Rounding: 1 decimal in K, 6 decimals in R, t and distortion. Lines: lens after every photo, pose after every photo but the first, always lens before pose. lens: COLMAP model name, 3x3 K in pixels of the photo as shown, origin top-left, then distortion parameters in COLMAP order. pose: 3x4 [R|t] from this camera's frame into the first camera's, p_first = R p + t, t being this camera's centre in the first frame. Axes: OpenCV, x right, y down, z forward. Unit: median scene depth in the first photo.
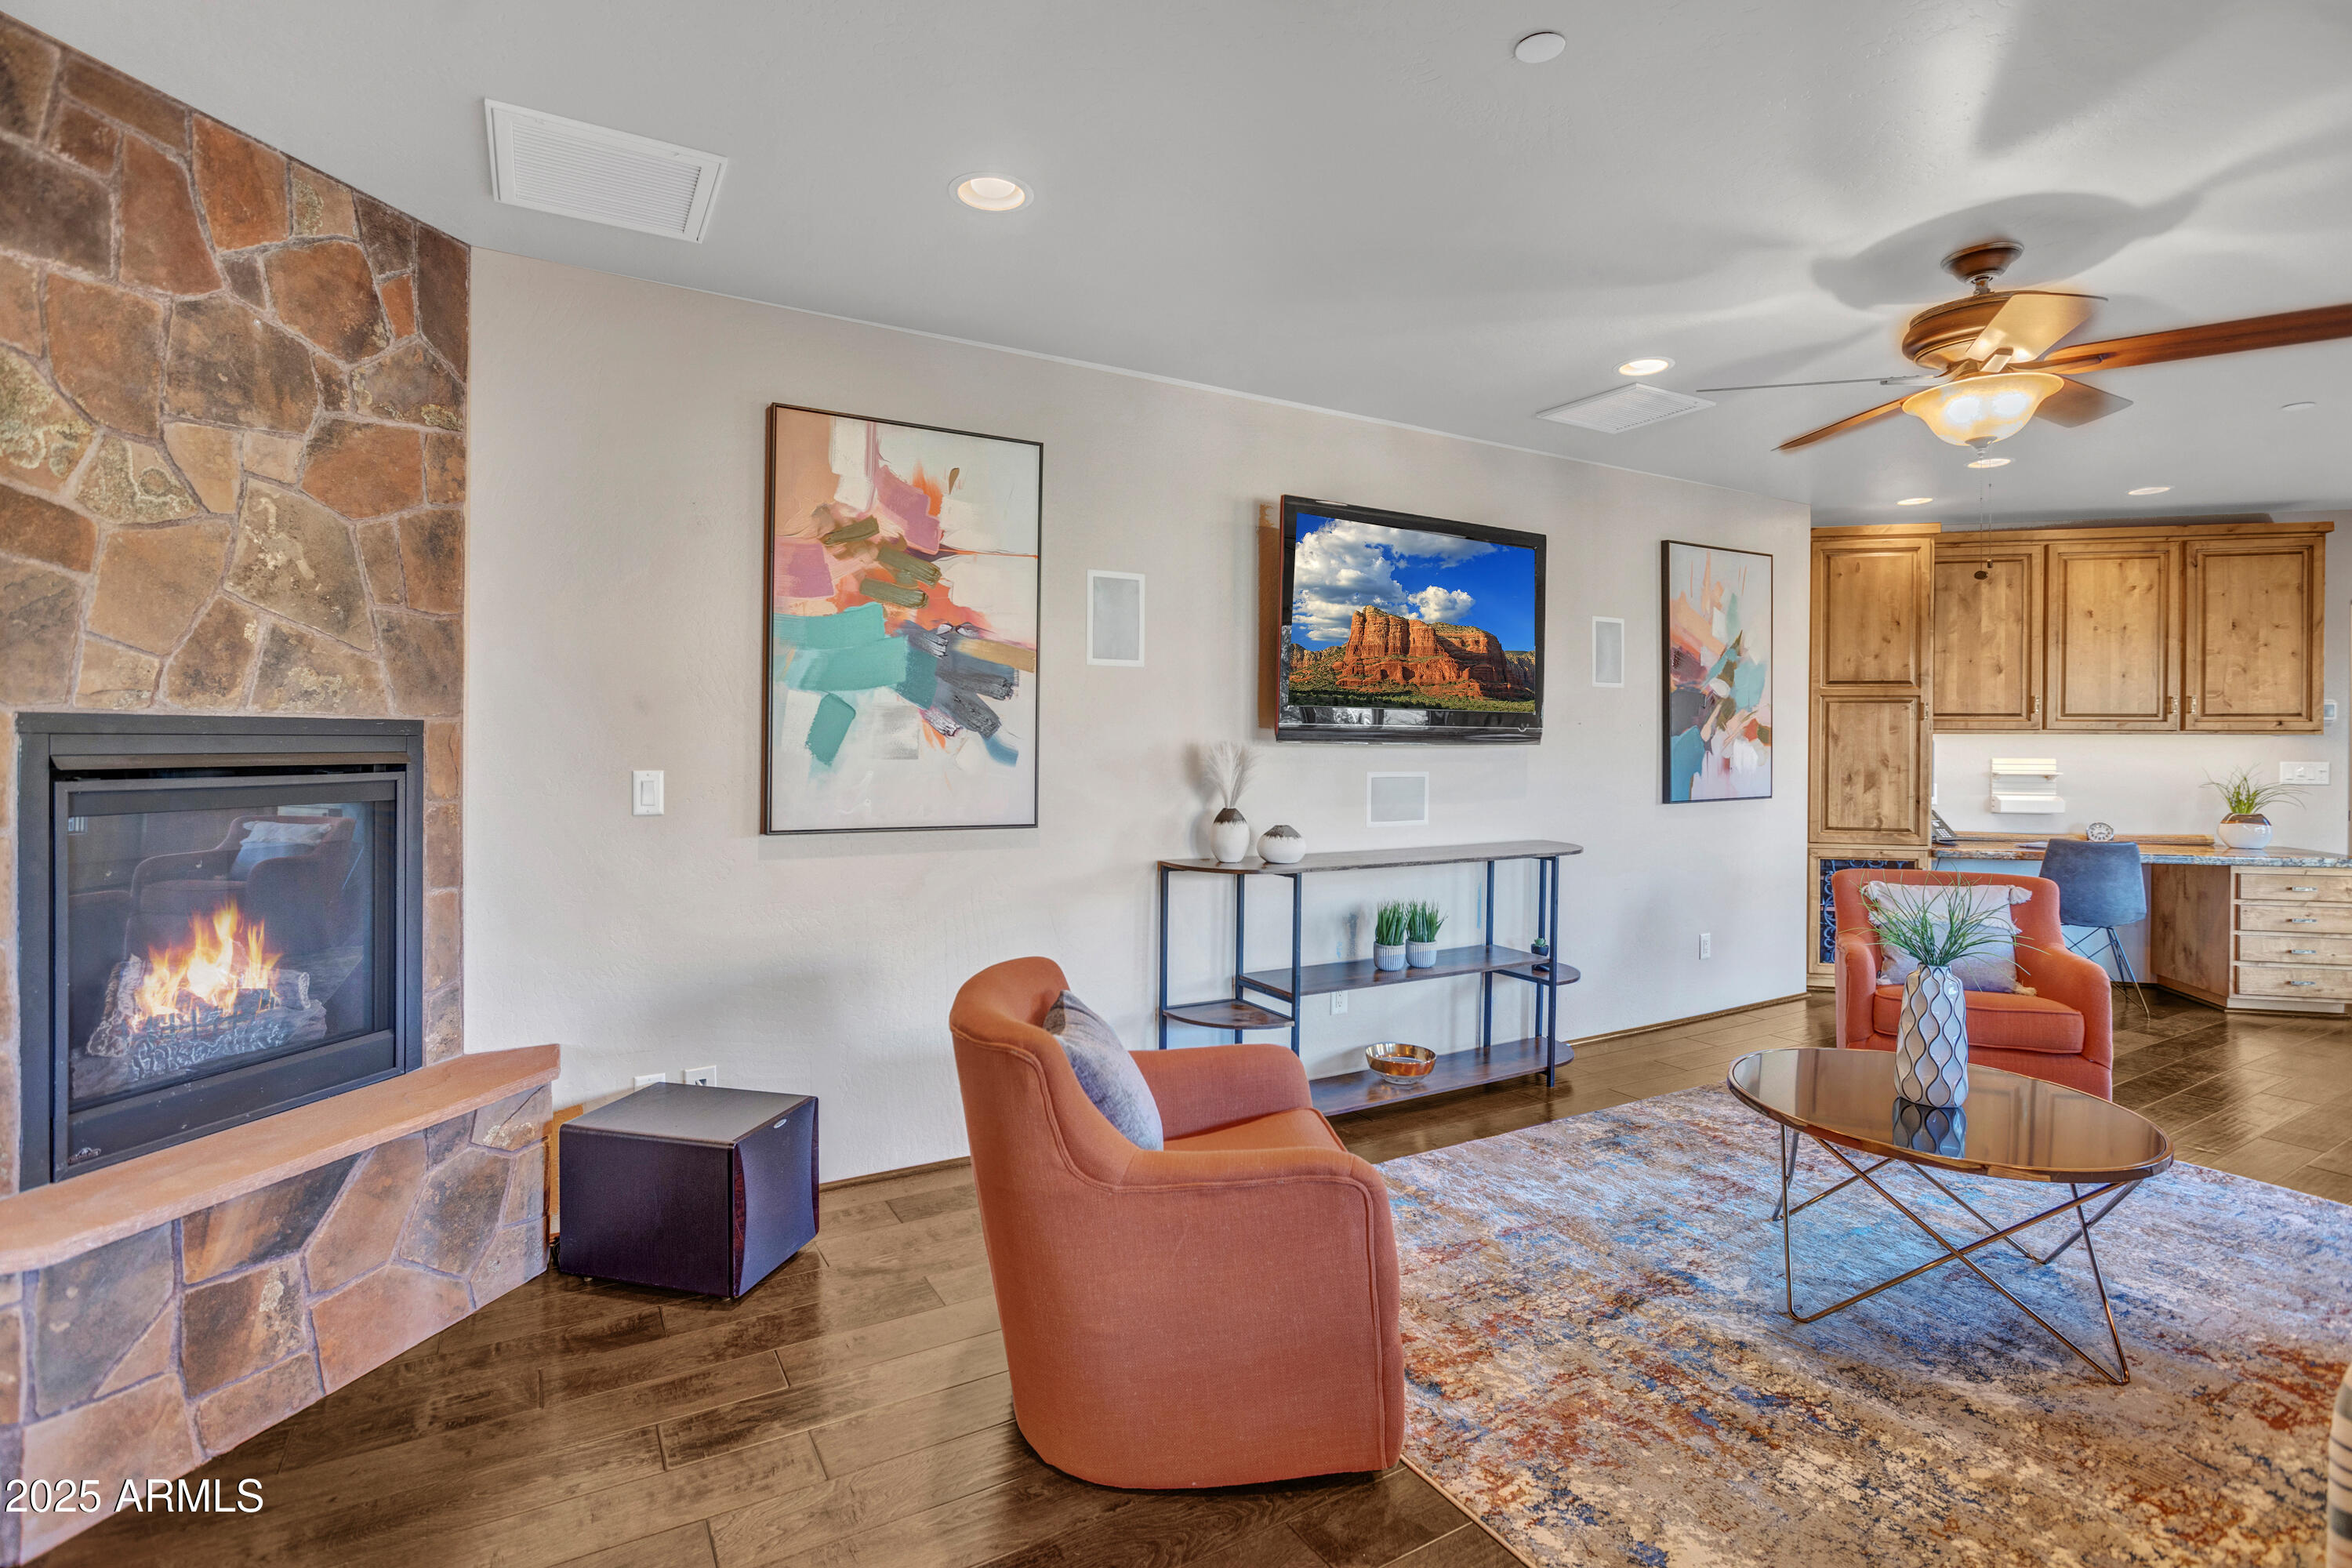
lens RADIAL K [[1115.3, 0, 1164.7], [0, 1115.3, 777.4], [0, 0, 1]] dist [-0.009285, 0.001205]
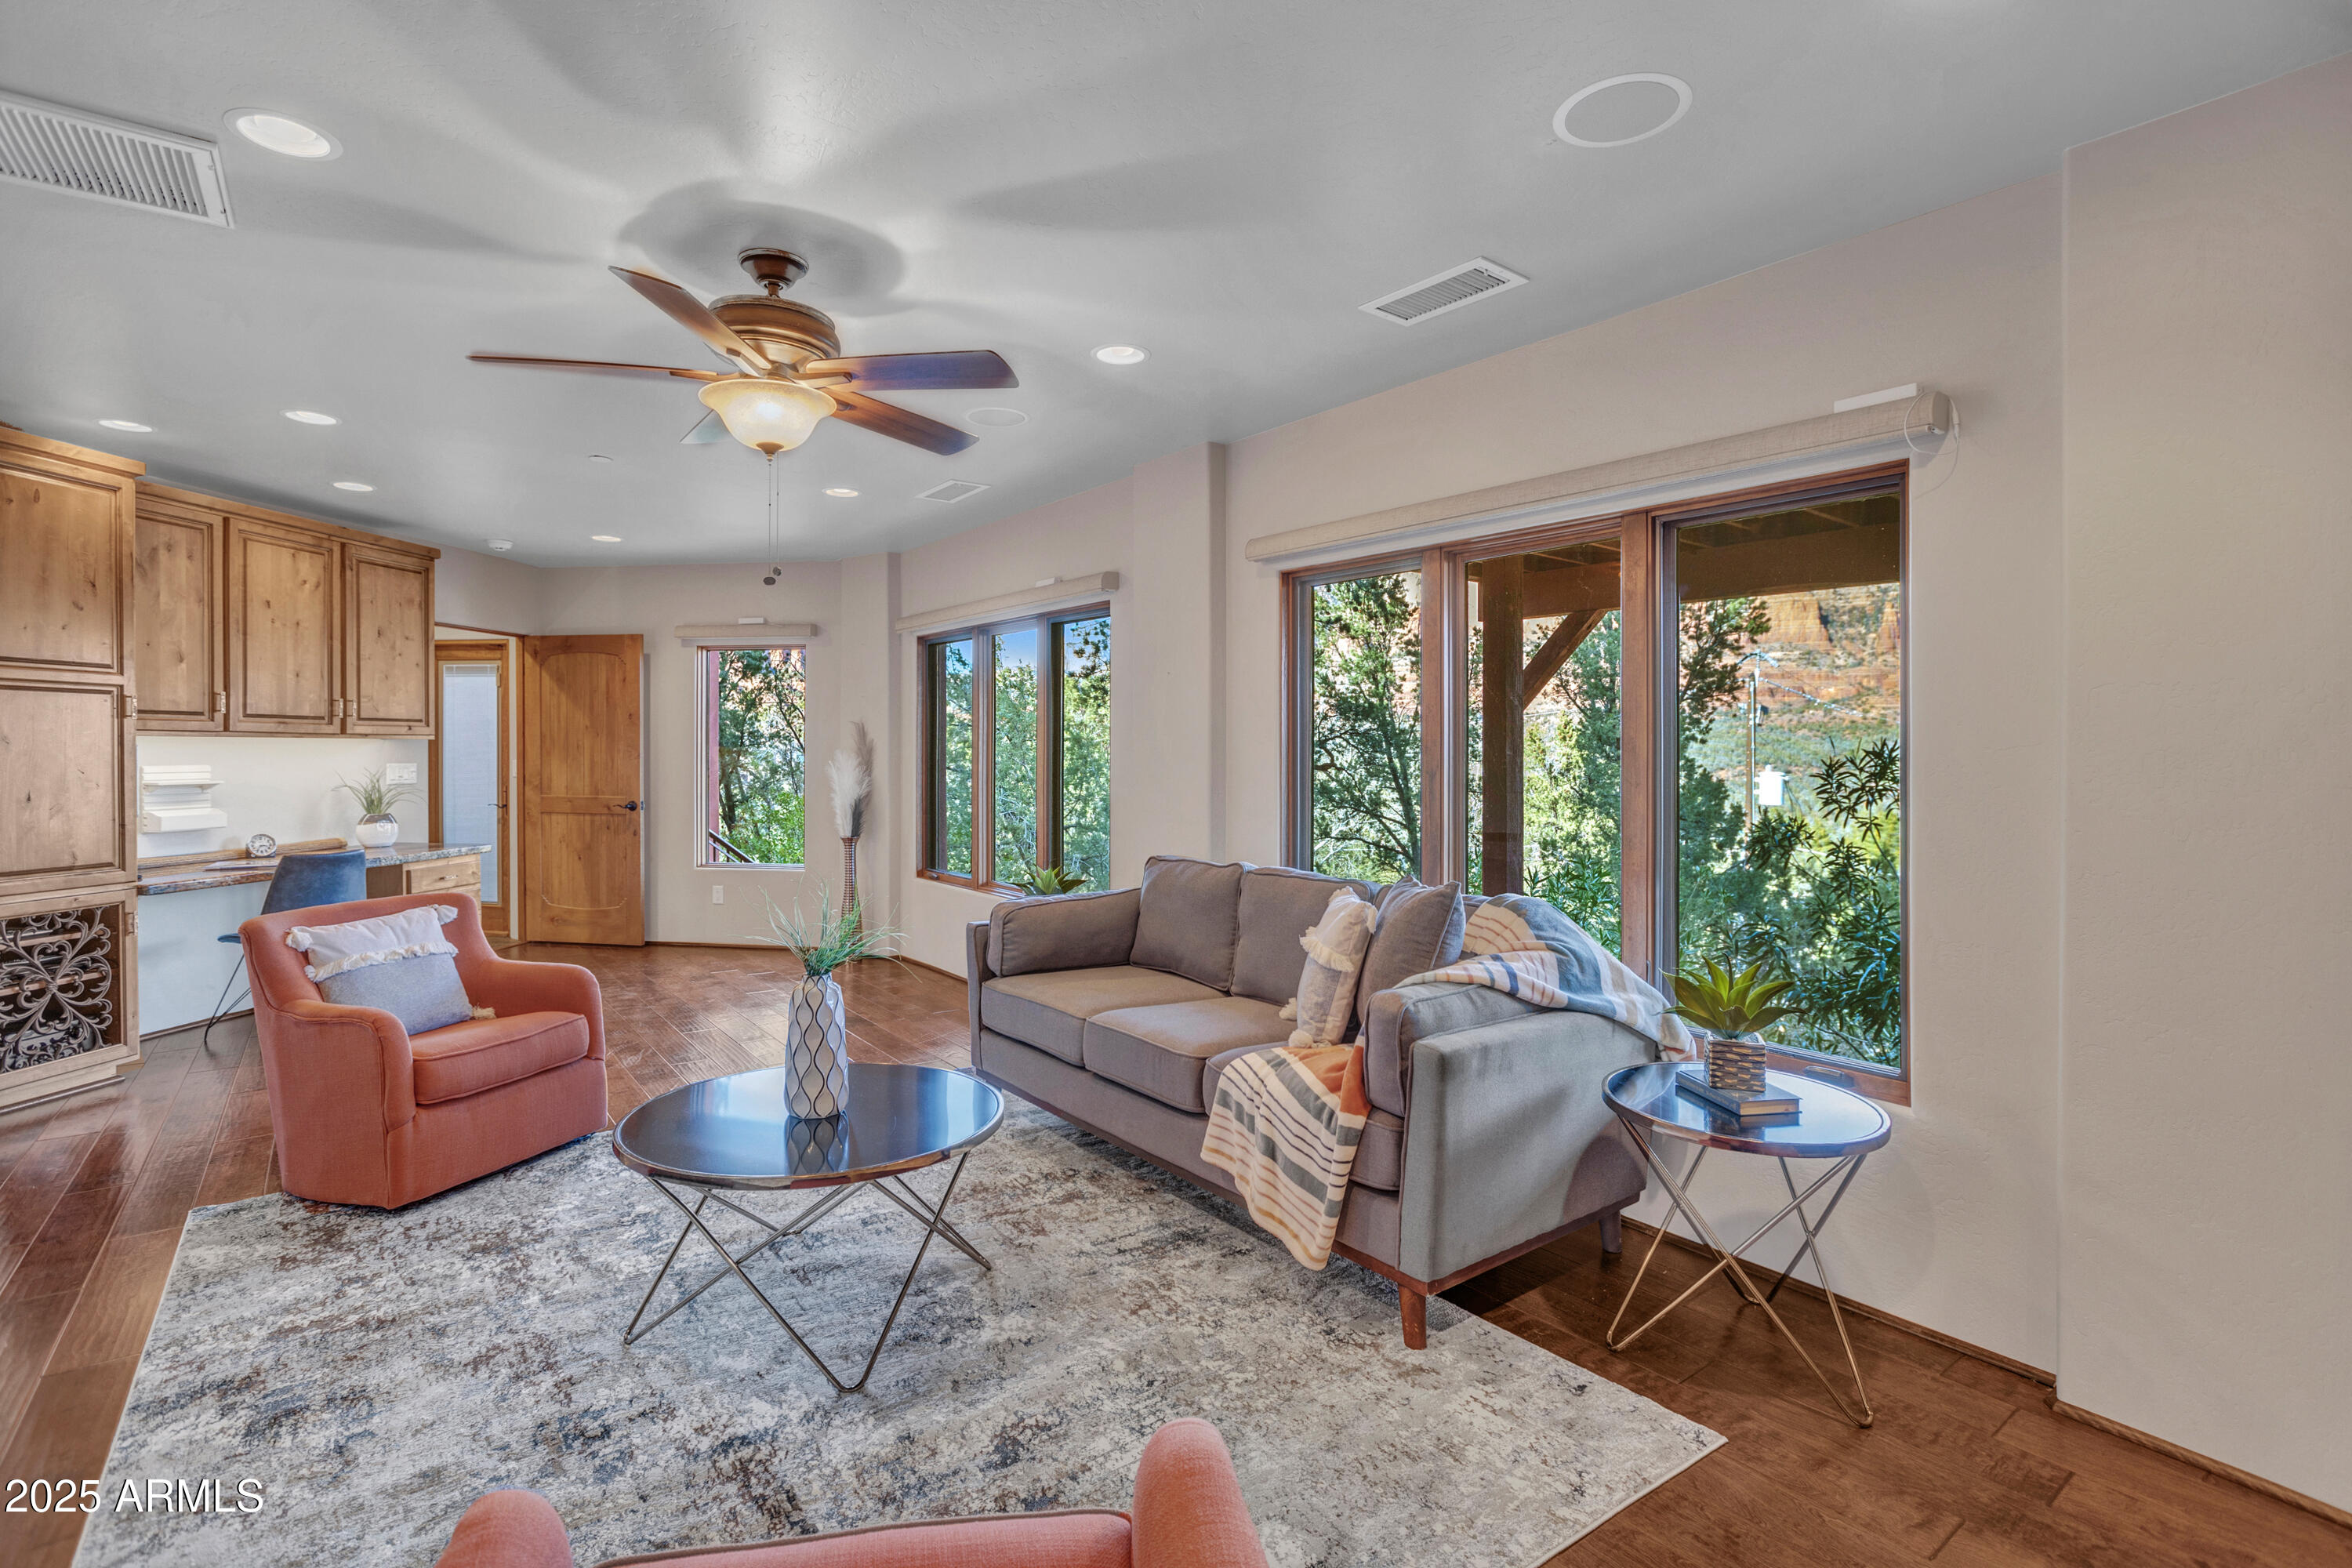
lens RADIAL K [[1115.3, 0, 1164.9], [0, 1115.3, 790.0], [0, 0, 1]] dist [-0.009285, 0.001205]
pose [[-0.130161, -0.042368, 0.990587, -0.265117], [0.029995, 0.998461, 0.046646, -0.026964], [-0.991039, 0.035784, -0.128689, 0.651354]]
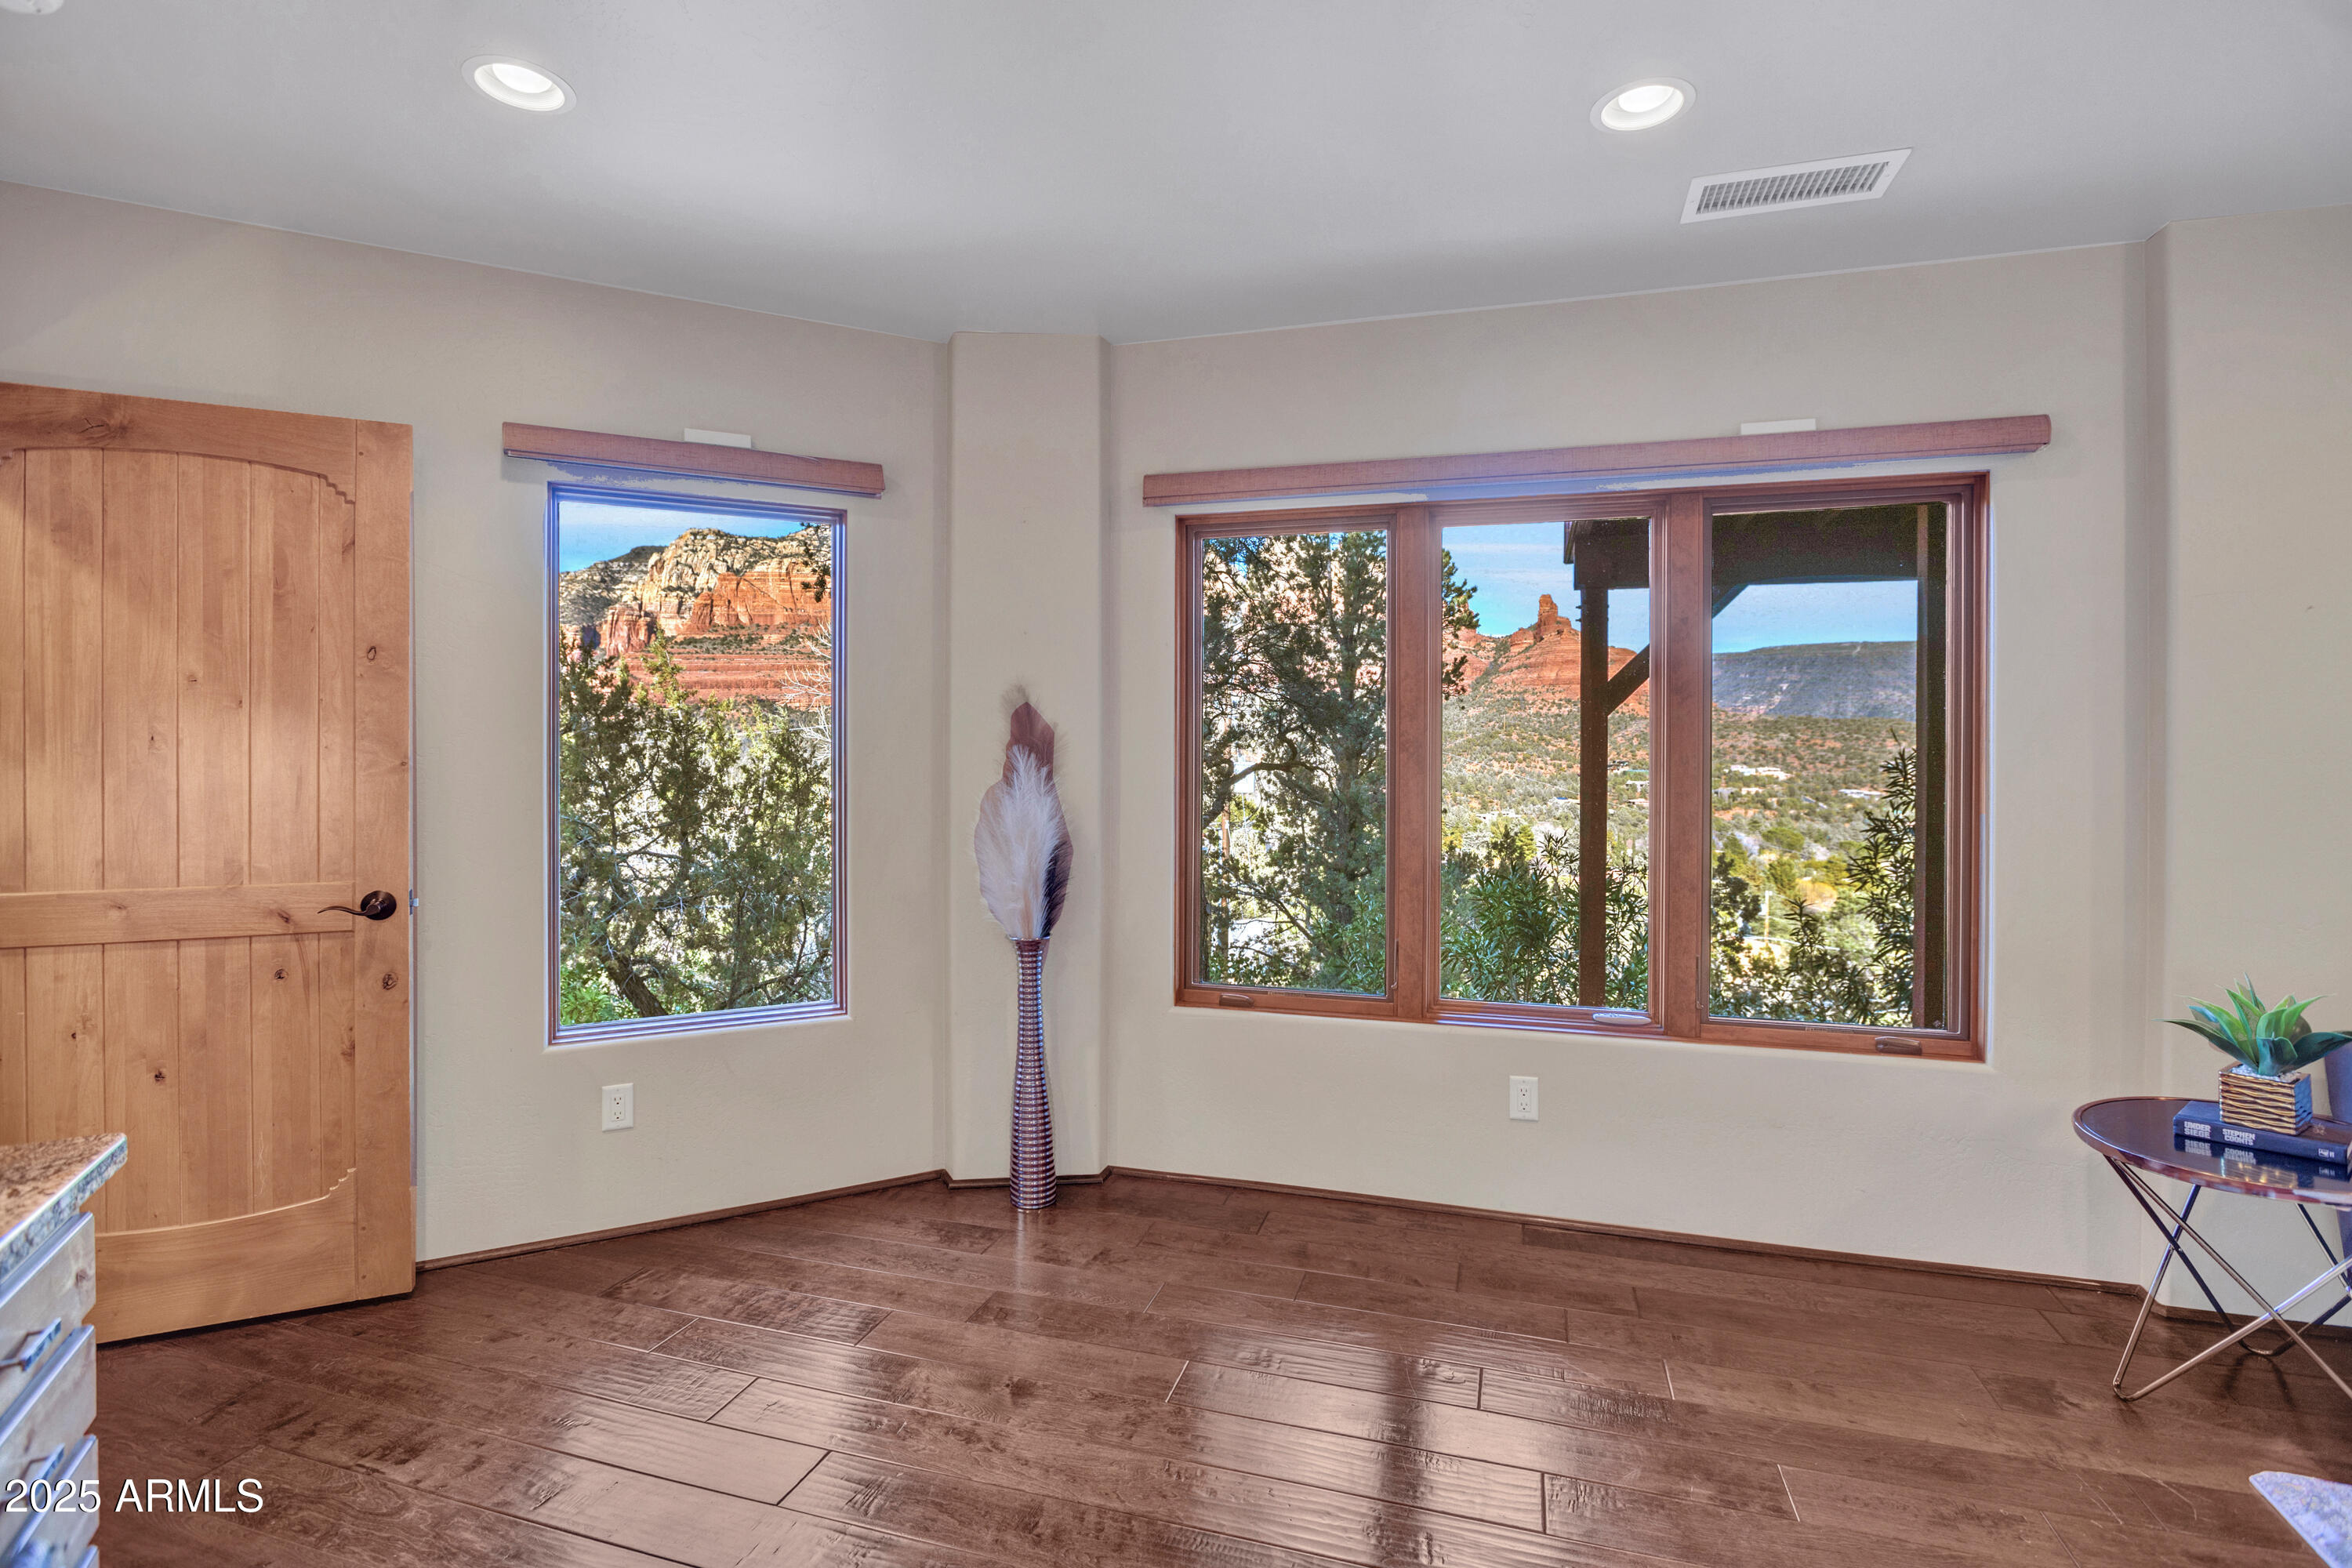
lens RADIAL K [[1115.3, 0, 1183.2], [0, 1115.3, 747.0], [0, 0, 1]] dist [-0.009285, 0.001205]
pose [[-0.718095, -0.003064, 0.695939, 0.467452], [0.014384, 0.999711, 0.019243, -0.034624], [-0.695797, 0.023829, -0.717843, 1.148060]]
